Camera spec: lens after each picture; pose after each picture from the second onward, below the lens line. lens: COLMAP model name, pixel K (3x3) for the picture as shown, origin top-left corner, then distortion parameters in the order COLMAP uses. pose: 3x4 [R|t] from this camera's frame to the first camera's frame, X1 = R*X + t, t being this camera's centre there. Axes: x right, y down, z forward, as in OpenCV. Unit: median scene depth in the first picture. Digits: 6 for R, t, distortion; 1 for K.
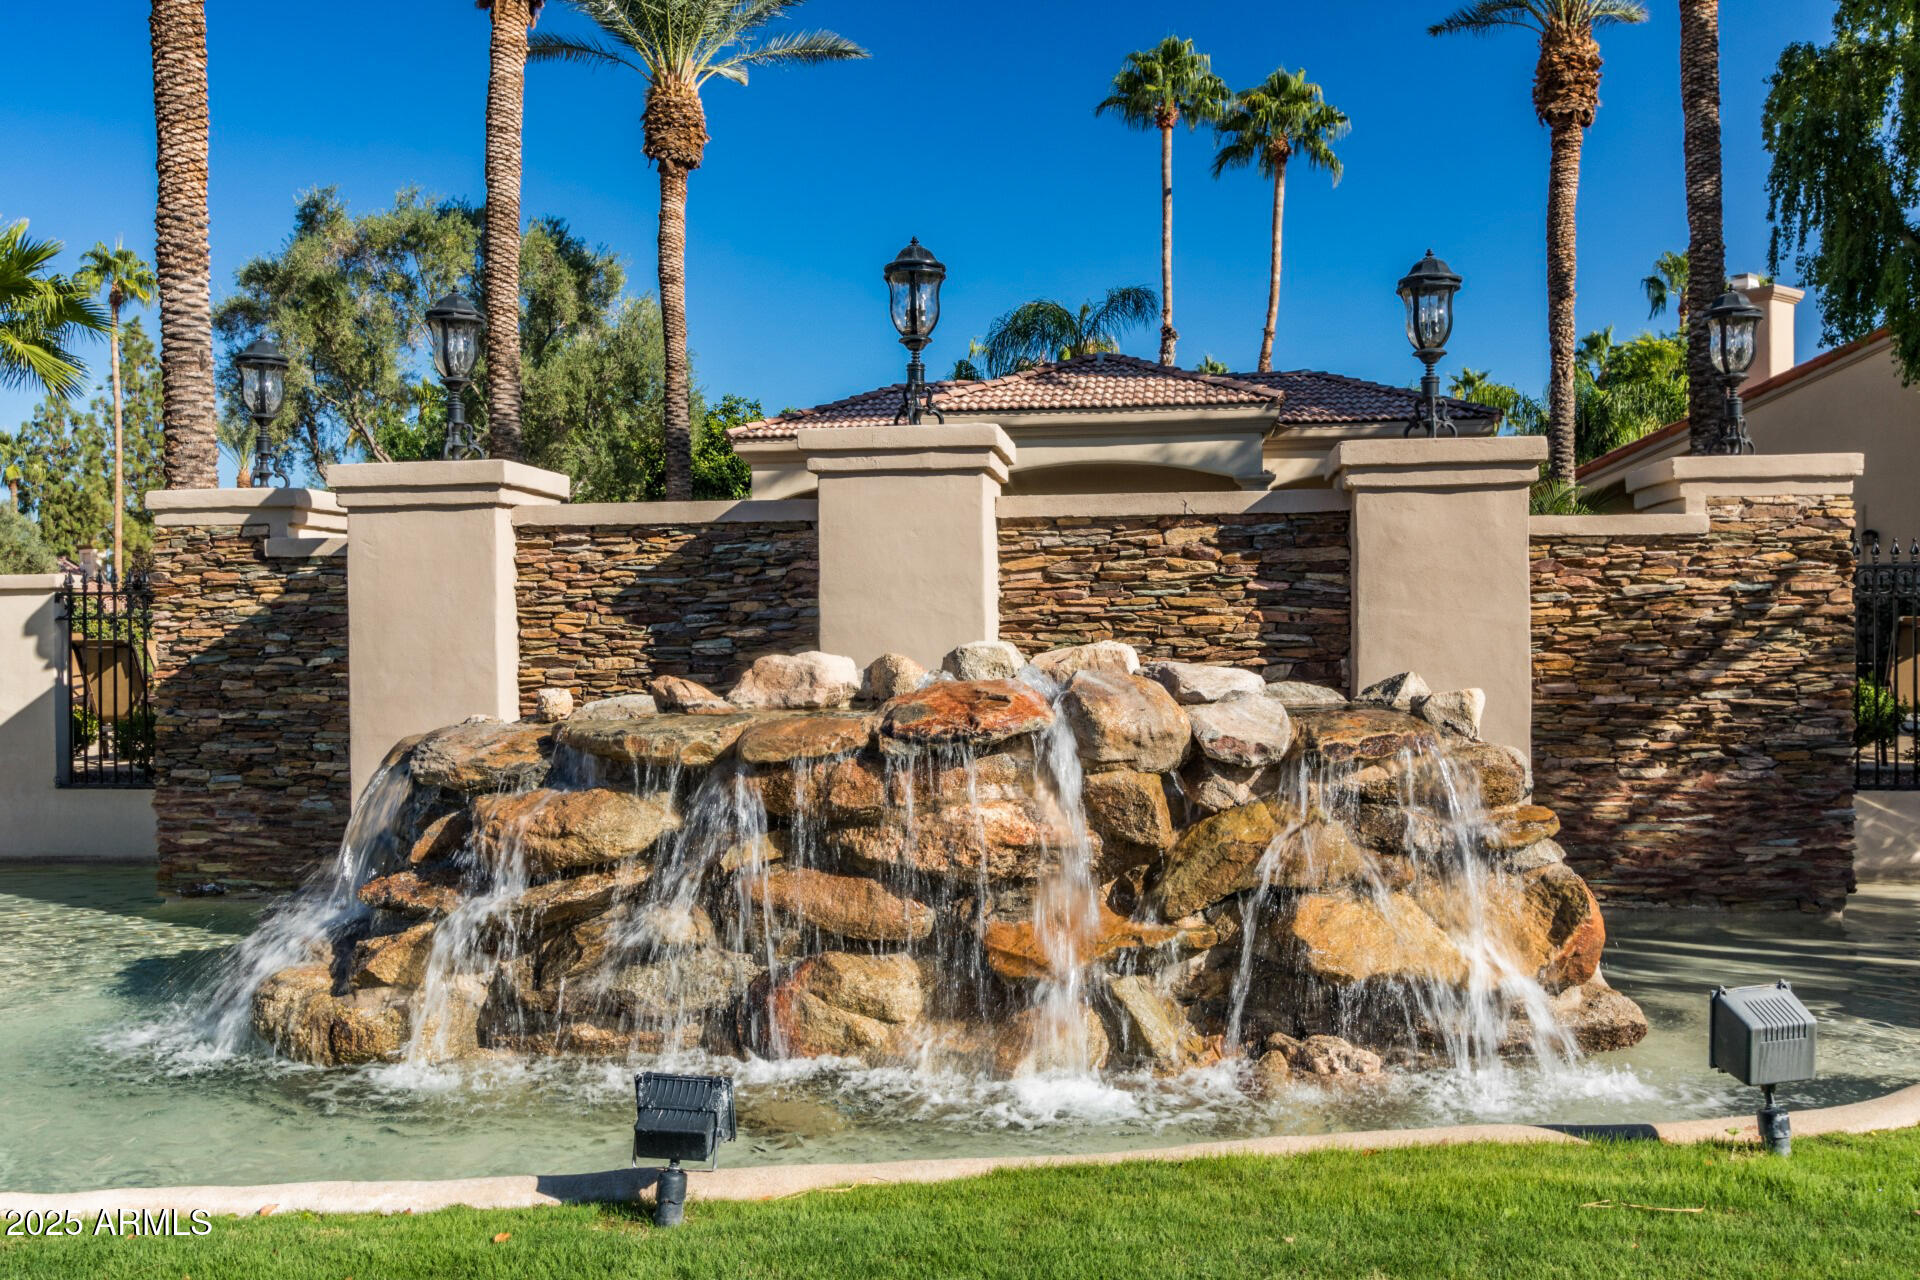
lens RADIAL K [[1691.7, 0, 962.5], [0, 1691.7, 642.7], [0, 0, 1]] dist [0.002650, -0.016081]
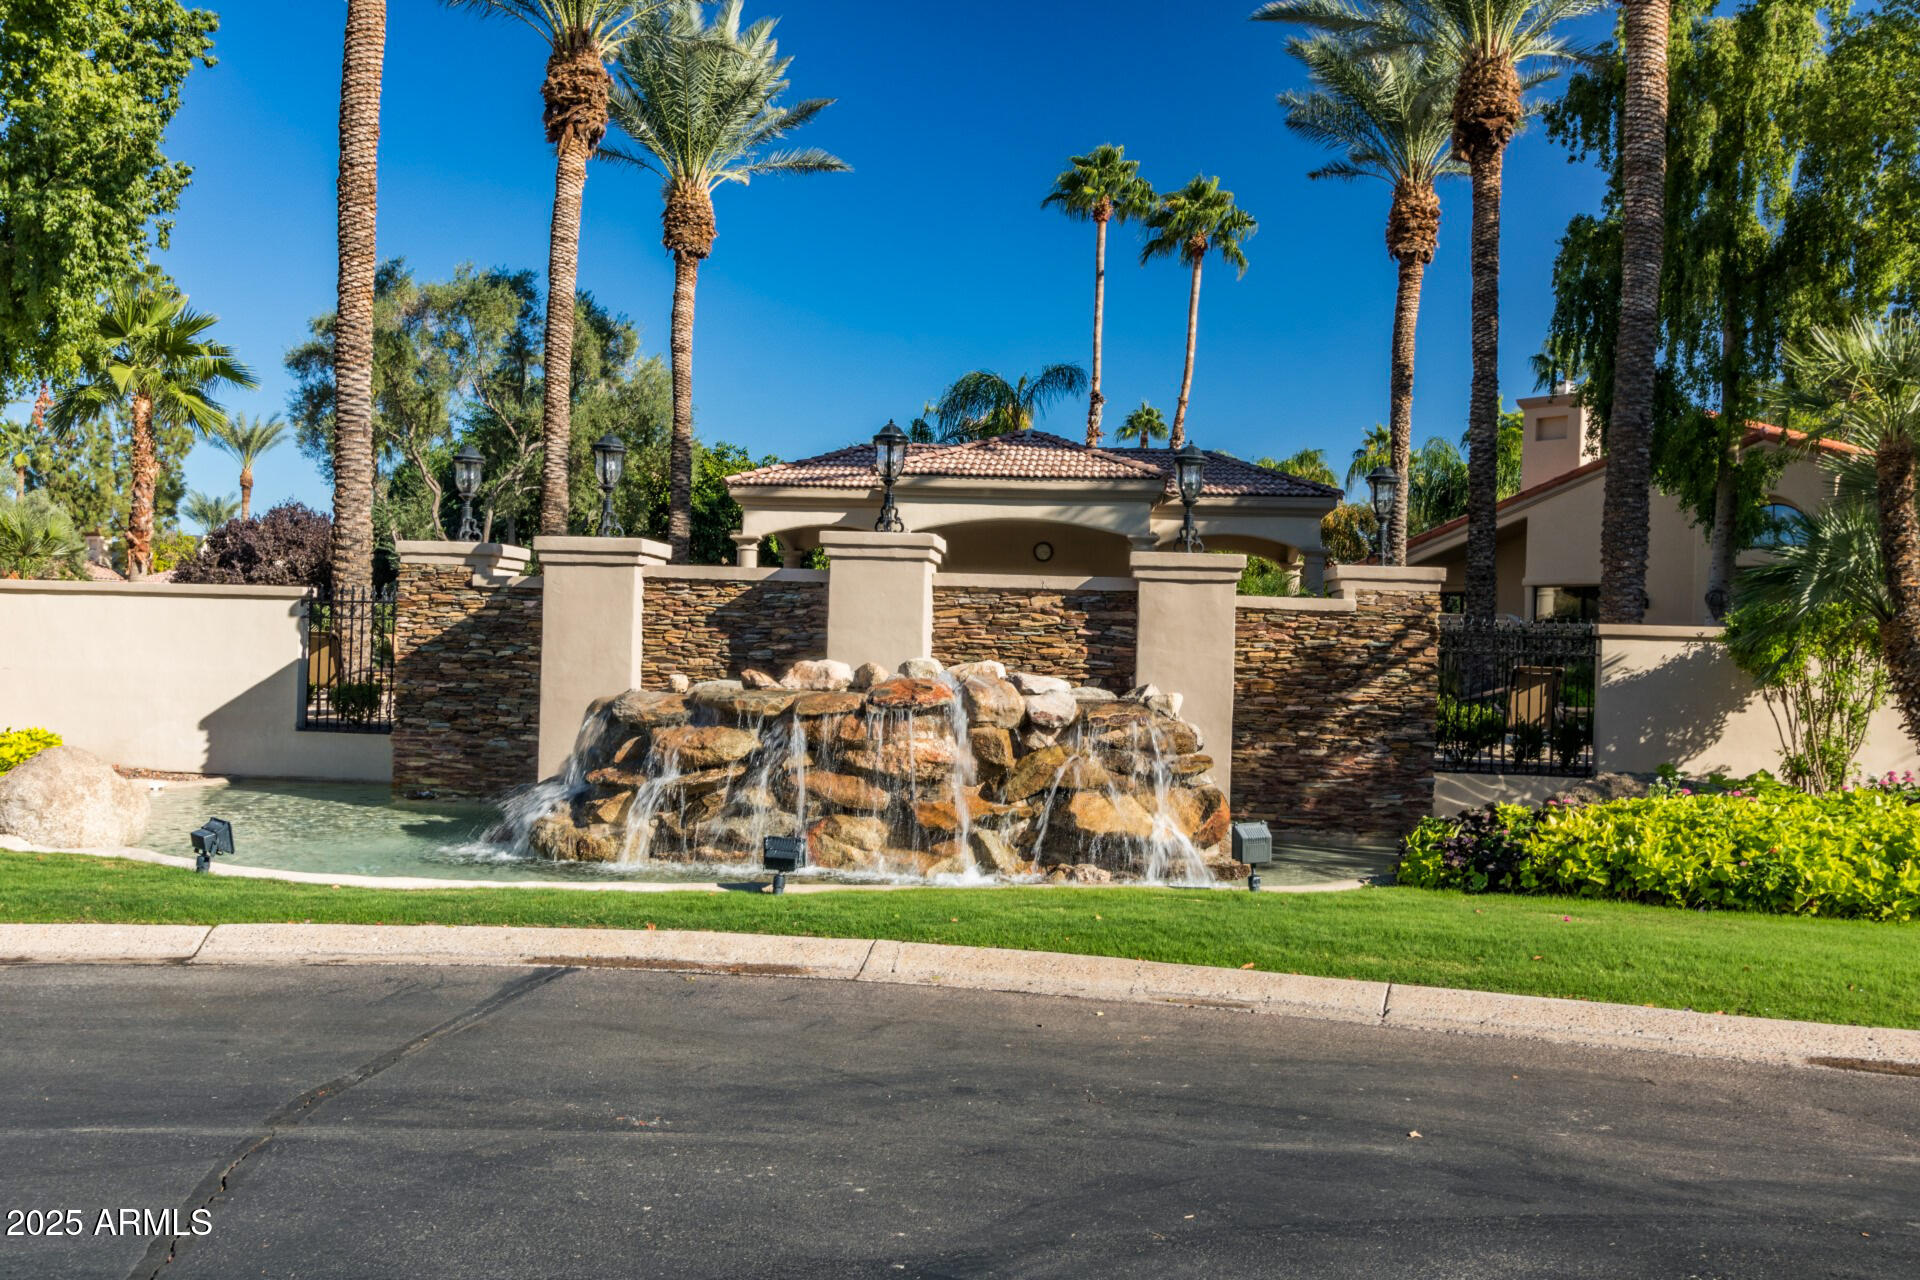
lens RADIAL K [[1691.7, 0, 957.0], [0, 1691.7, 643.3], [0, 0, 1]] dist [0.002650, -0.016081]
pose [[0.998728, 0.041211, 0.029060, -0.002130], [-0.040967, 0.999120, -0.008954, -0.001296], [-0.029403, 0.007752, 0.999538, -0.594889]]
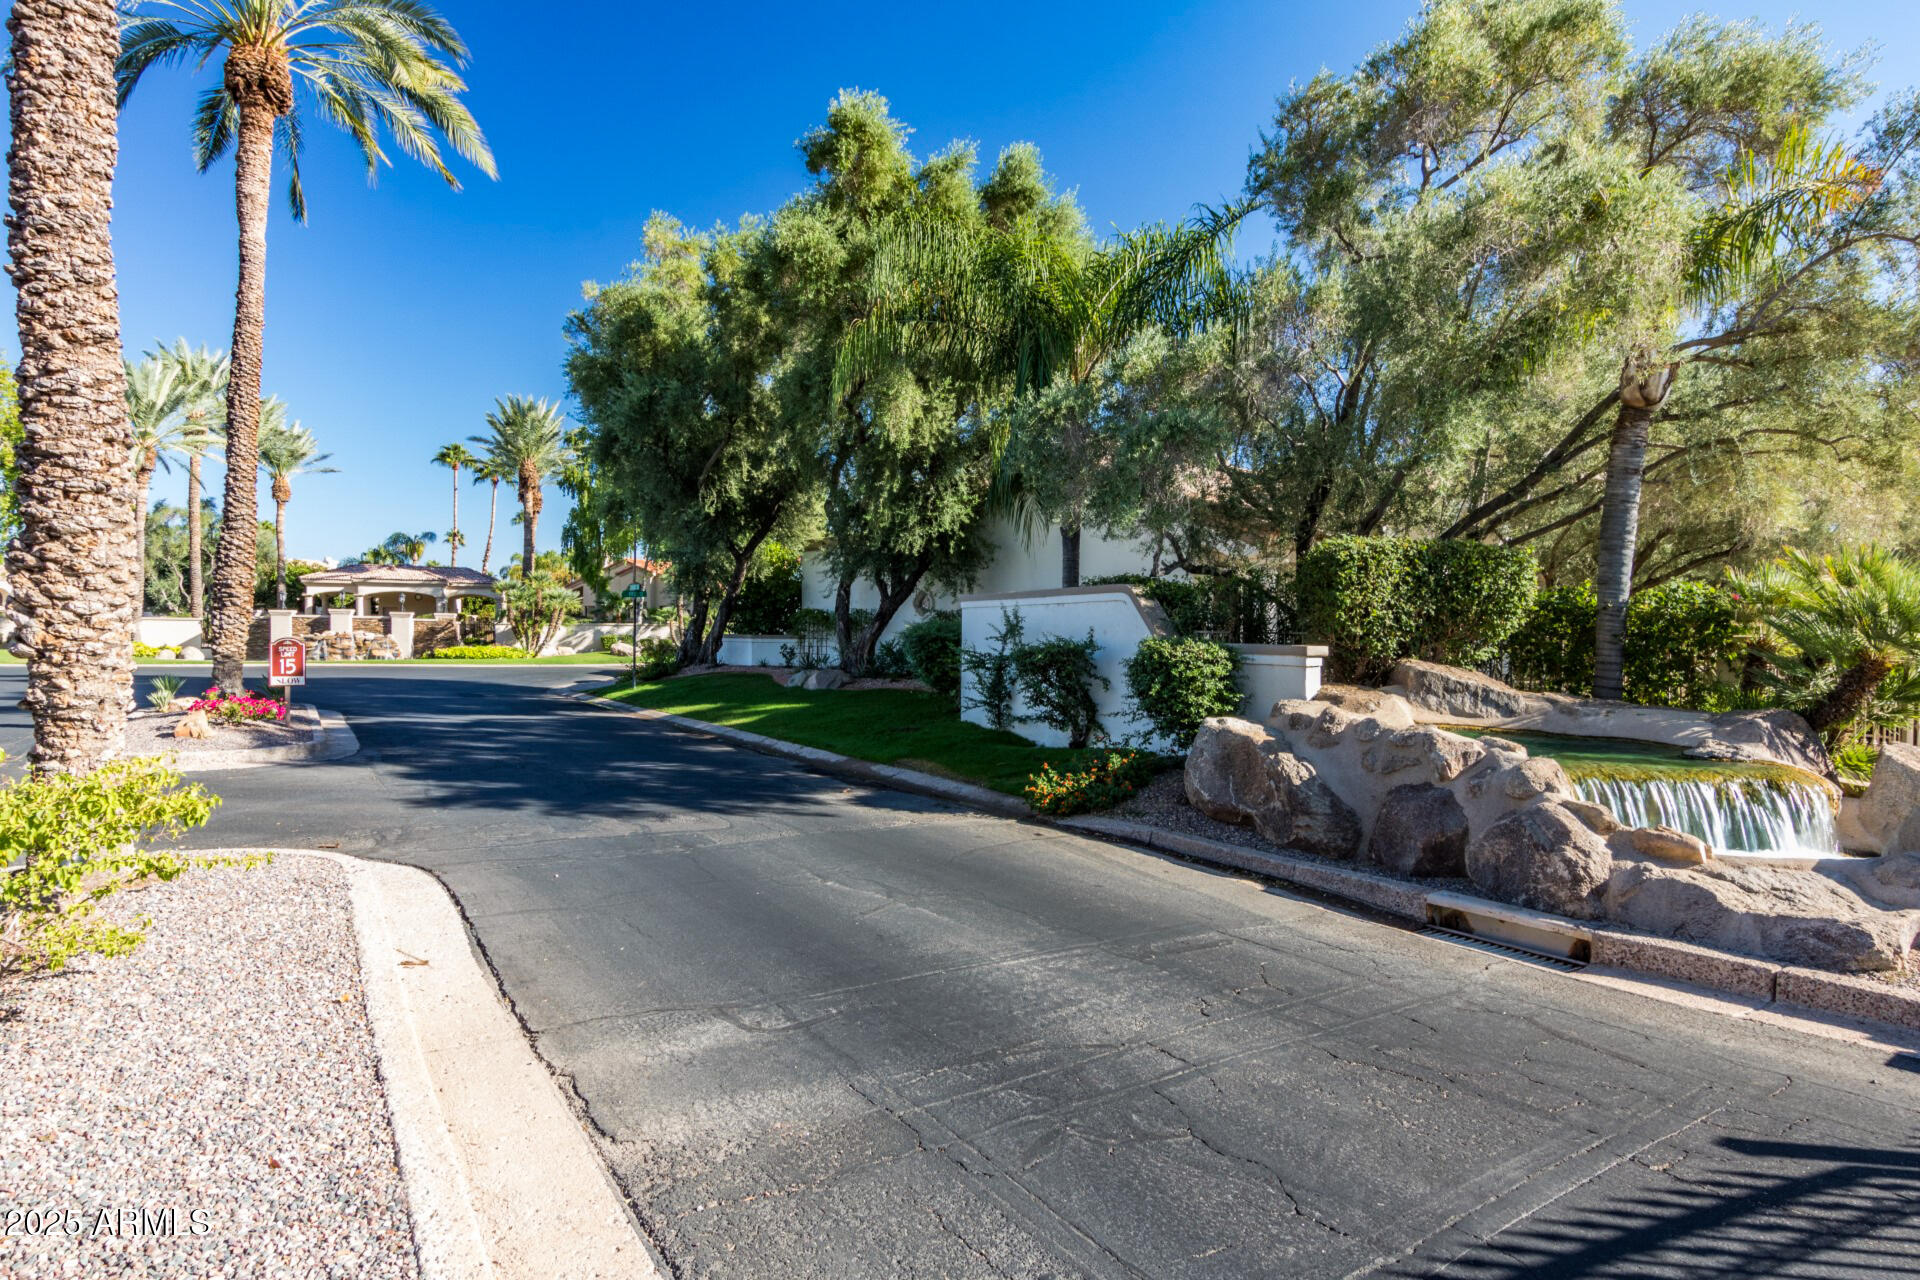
lens RADIAL K [[1056.0, 0, 960.9], [0, 1056.0, 640.2], [0, 0, 1]] dist [-0.000358, -0.000023]
pose [[0.892677, 0.014697, 0.450456, 0.353190], [-0.014156, 0.999889, -0.004570, 0.028815], [-0.450474, -0.002297, 0.892787, -5.116197]]
